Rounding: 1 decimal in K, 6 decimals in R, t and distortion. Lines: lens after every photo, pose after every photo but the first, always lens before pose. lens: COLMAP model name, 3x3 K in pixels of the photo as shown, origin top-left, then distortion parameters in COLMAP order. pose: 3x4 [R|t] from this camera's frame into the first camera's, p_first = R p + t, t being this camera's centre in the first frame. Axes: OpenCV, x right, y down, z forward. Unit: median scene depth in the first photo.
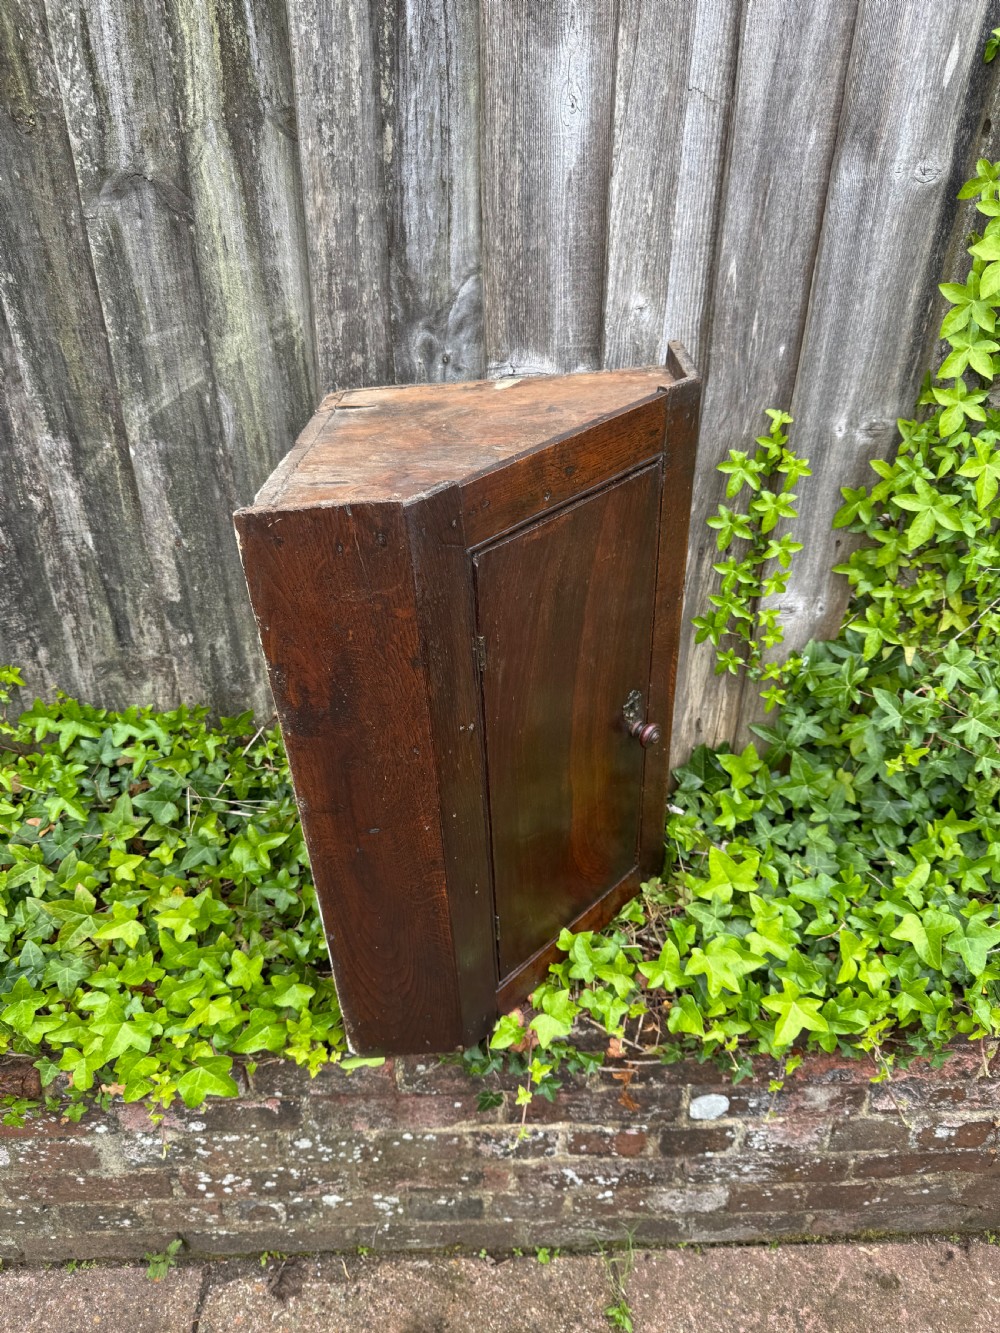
lens RADIAL K [[956.3, 0, 509.4], [0, 956.3, 670.3], [0, 0, 1]] dist [-0.009553, 0.002458]
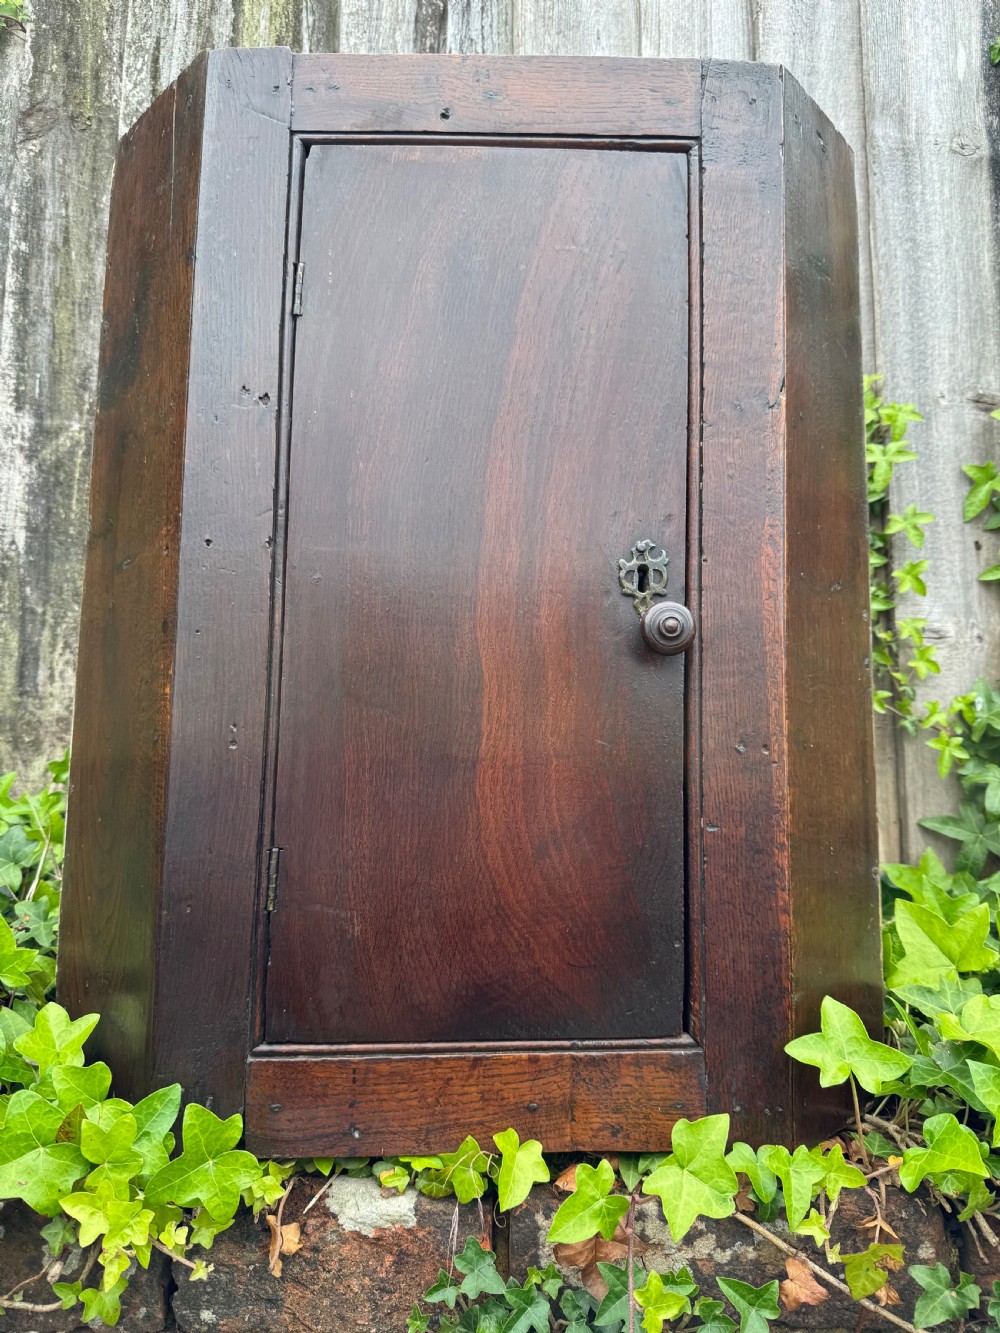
lens RADIAL K [[959.9, 0, 498.3], [0, 959.9, 671.6], [0, 0, 1]] dist [-0.037545, 0.022810]
pose [[0.999115, -0.010756, -0.040665, -0.010240], [-0.016717, 0.785595, -0.618515, 0.457492], [0.038599, 0.618648, 0.784720, 0.481200]]
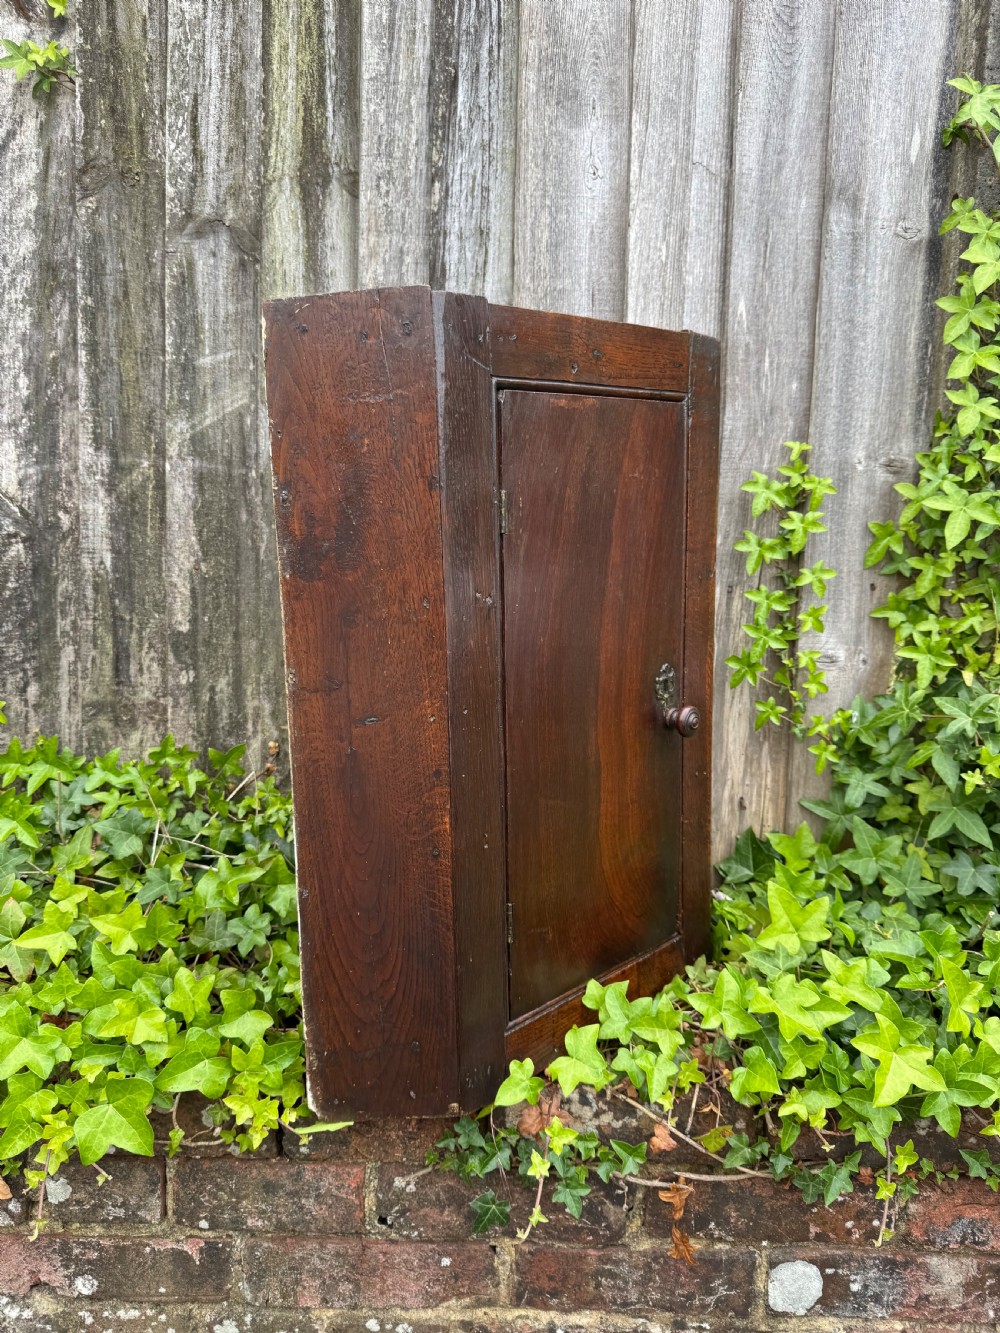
lens RADIAL K [[949.5, 0, 497.1], [0, 949.5, 665.9], [0, 0, 1]] dist [-0.009203, 0.001290]
pose [[0.999281, 0.022149, -0.030786, -0.003509], [-0.033193, 0.903438, -0.427433, 0.388532], [0.018346, 0.428147, 0.903523, 0.172465]]
